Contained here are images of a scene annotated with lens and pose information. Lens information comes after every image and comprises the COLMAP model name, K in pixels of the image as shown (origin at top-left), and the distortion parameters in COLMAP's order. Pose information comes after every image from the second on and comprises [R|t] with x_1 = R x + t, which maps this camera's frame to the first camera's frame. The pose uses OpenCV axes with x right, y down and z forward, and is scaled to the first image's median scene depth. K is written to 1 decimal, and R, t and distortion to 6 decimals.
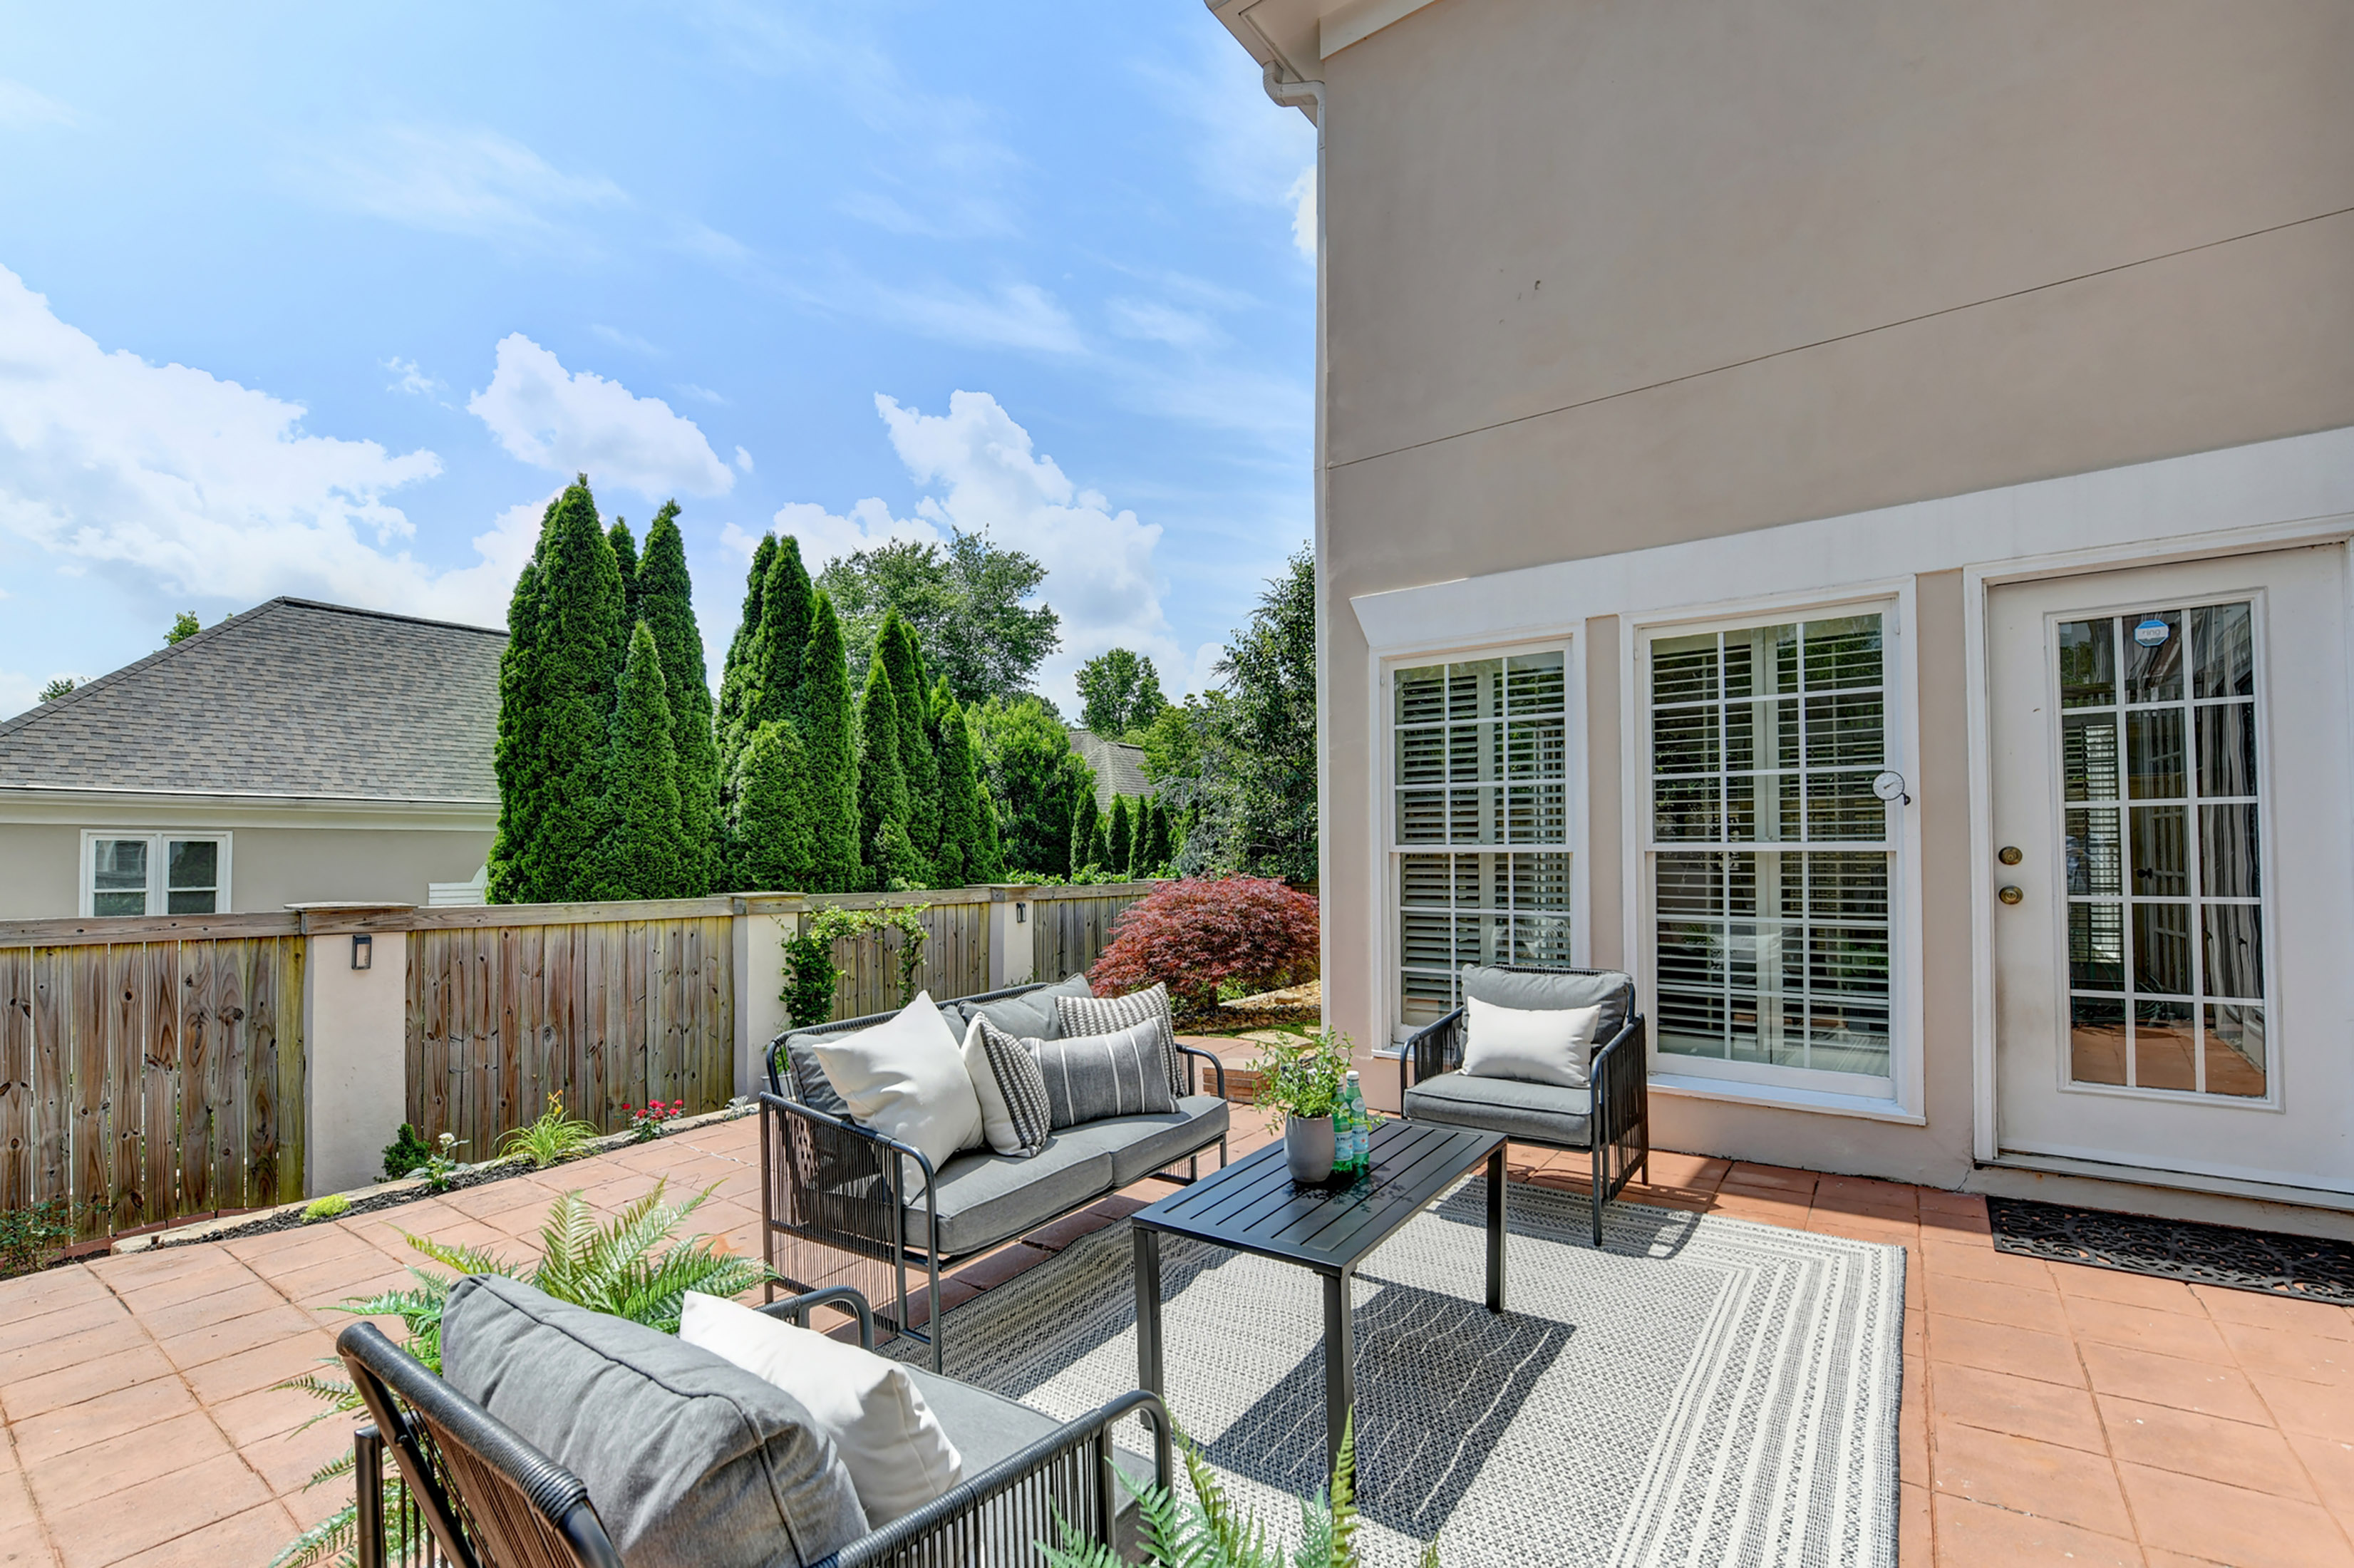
lens RADIAL K [[1002.5, 0, 1174.6], [0, 1002.5, 836.0], [0, 0, 1]] dist [-0.023031, 0.001331]
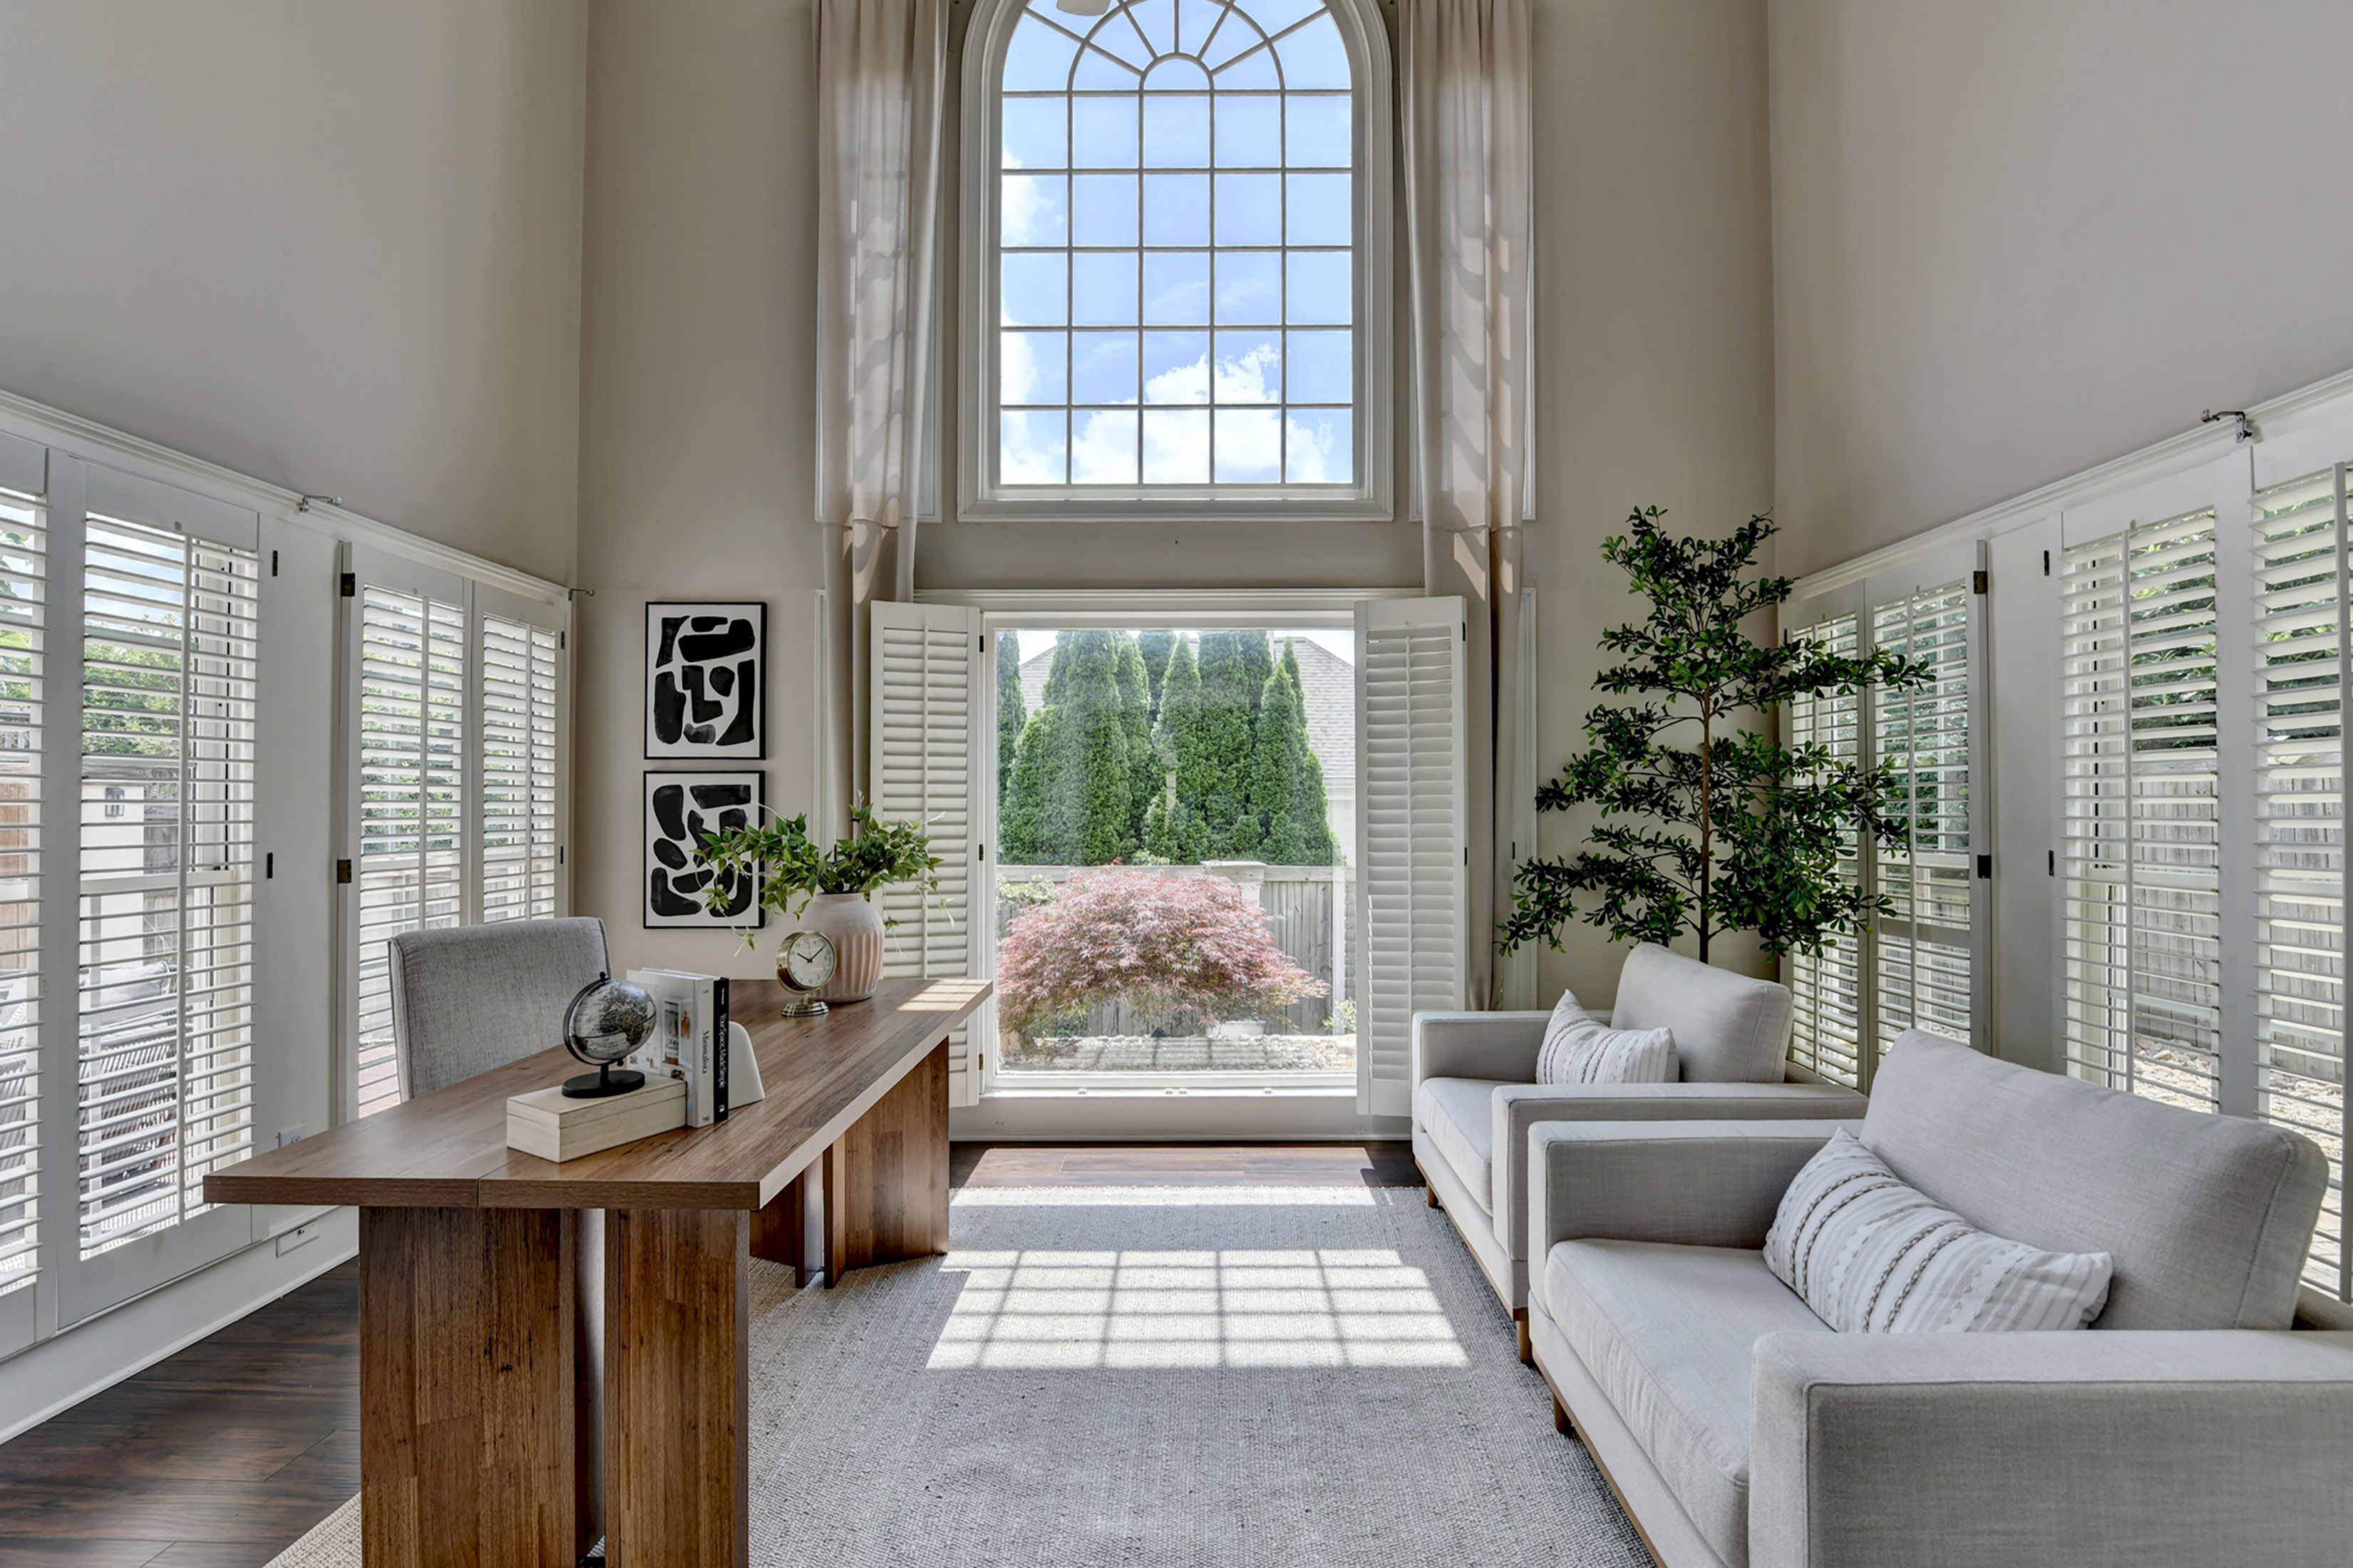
lens RADIAL K [[971.6, 0, 1204.5], [0, 971.6, 795.9], [0, 0, 1]] dist [-0.011298, -0.003753]
pose [[0.612392, -0.007708, -0.790517, 0.597784], [0.013274, 0.999912, 0.000533, -0.014242], [0.790443, -0.010820, 0.612440, 0.524413]]
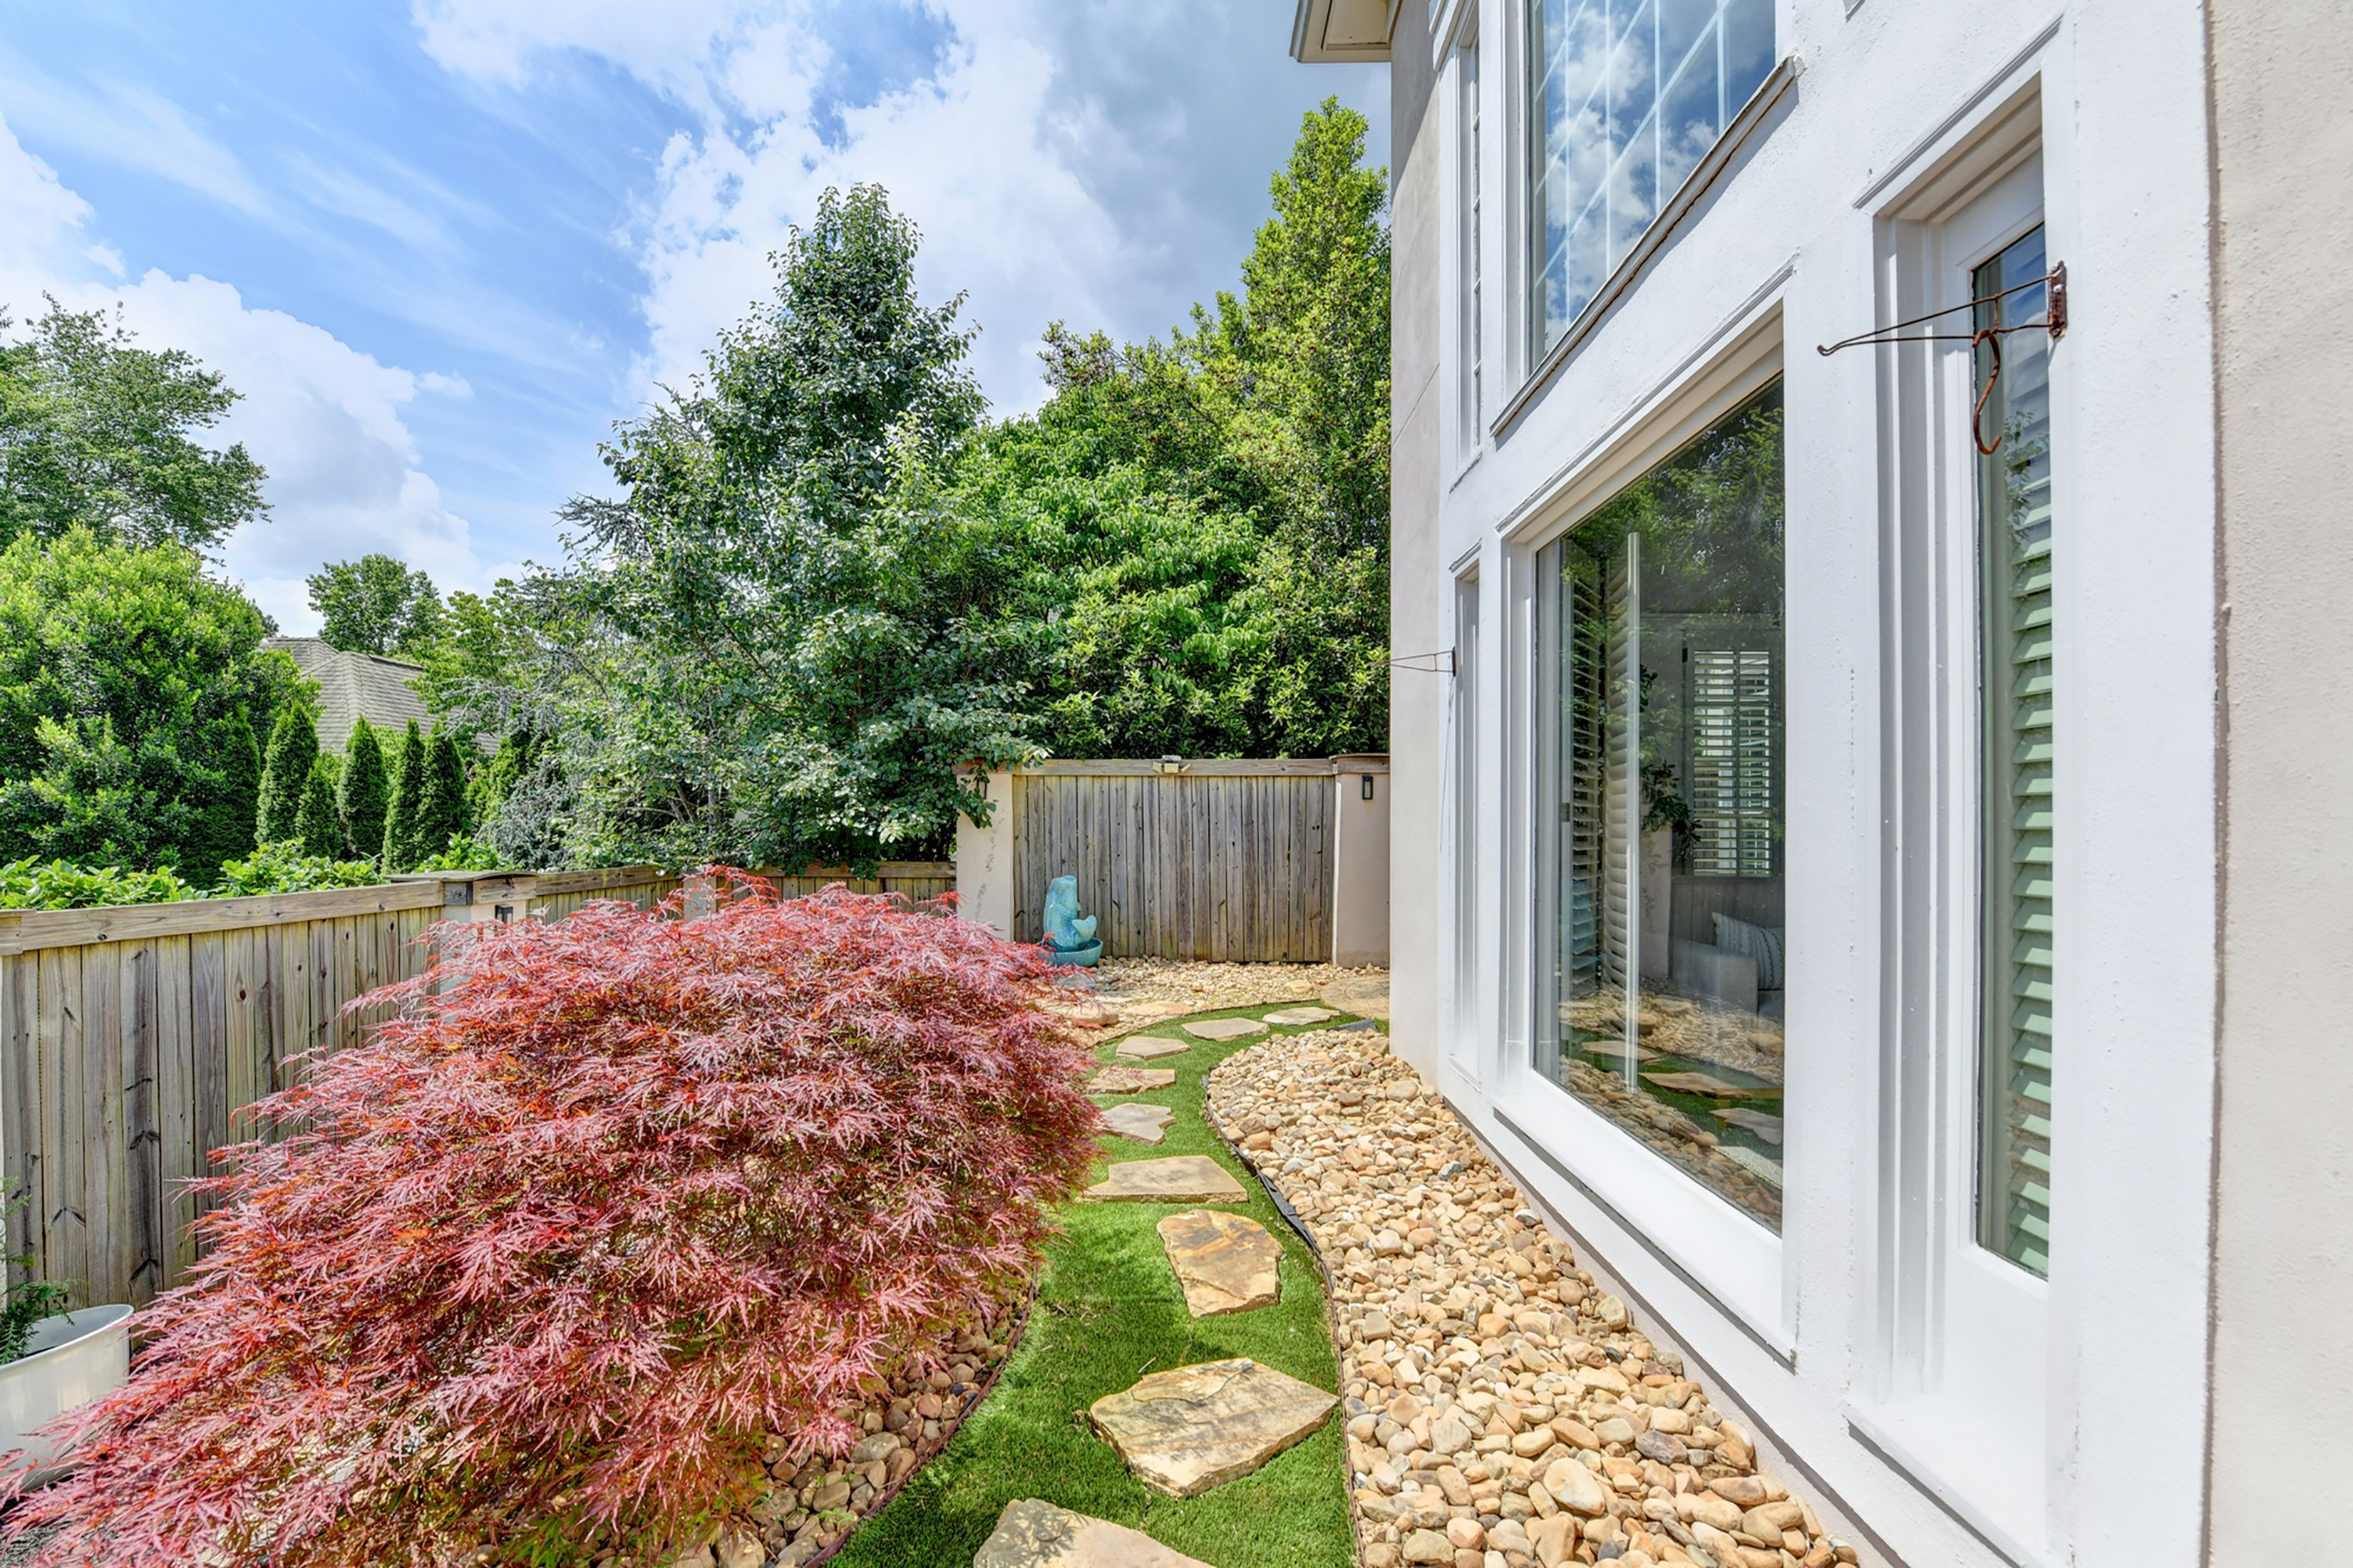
lens RADIAL K [[971.4, 0, 1138.6], [0, 971.4, 825.2], [0, 0, 1]] dist [-0.010979, -0.000003]
pose [[0.819438, 0.004326, 0.573151, -0.017165], [-0.015566, 0.999771, 0.014709, 0.012292], [-0.572956, -0.020975, 0.819318, 0.627873]]
